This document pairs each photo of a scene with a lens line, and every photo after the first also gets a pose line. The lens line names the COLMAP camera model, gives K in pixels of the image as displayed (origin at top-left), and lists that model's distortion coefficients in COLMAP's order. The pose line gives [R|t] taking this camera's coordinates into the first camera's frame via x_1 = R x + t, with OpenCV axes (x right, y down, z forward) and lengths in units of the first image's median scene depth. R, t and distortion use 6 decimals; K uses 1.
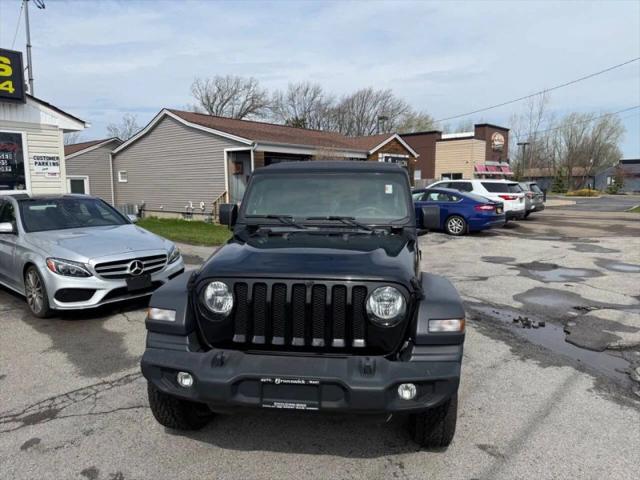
lens RADIAL K [[451.2, 0, 322.0], [0, 451.2, 240.1], [0, 0, 1]] dist [0.043013, -0.050153]
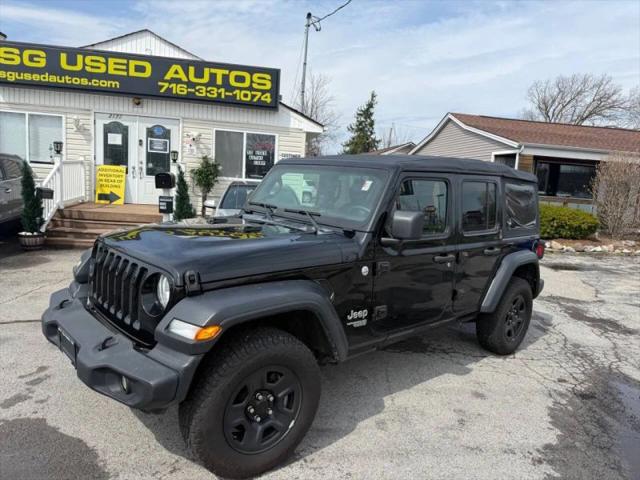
lens RADIAL K [[451.2, 0, 322.3], [0, 451.2, 243.8], [0, 0, 1]] dist [0.043013, -0.050153]
pose [[0.757718, 0.144603, -0.636359, 0.294934], [-0.149479, 0.987673, 0.046447, -0.015009], [0.635231, 0.059928, 0.769993, 0.144568]]
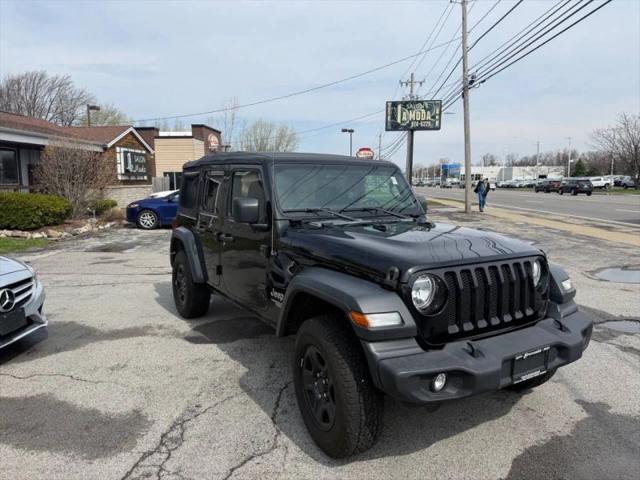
lens RADIAL K [[451.2, 0, 322.7], [0, 451.2, 239.0], [0, 0, 1]] dist [0.043013, -0.050153]
pose [[0.787811, -0.076015, 0.611208, -0.302933], [0.077310, 0.996711, 0.024312, -0.006495], [-0.611046, 0.028099, 0.791096, 0.120903]]
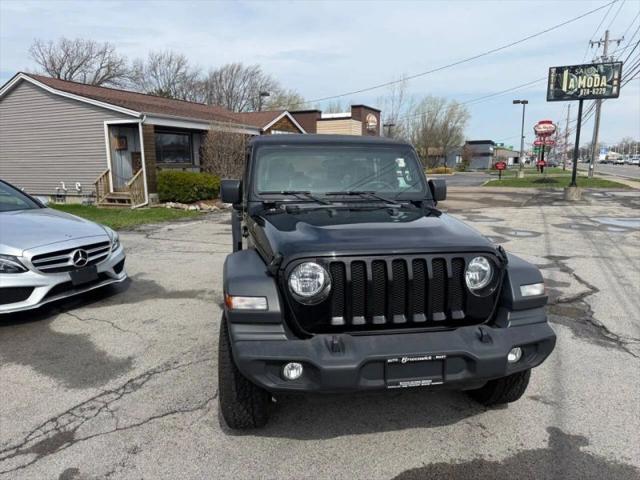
lens RADIAL K [[451.2, 0, 322.6], [0, 451.2, 242.5], [0, 0, 1]] dist [0.043013, -0.050153]
pose [[0.958866, -0.051187, 0.279207, -0.142788], [0.037027, 0.997757, 0.055759, 0.000703], [-0.281435, -0.043127, 0.958611, 0.038169]]
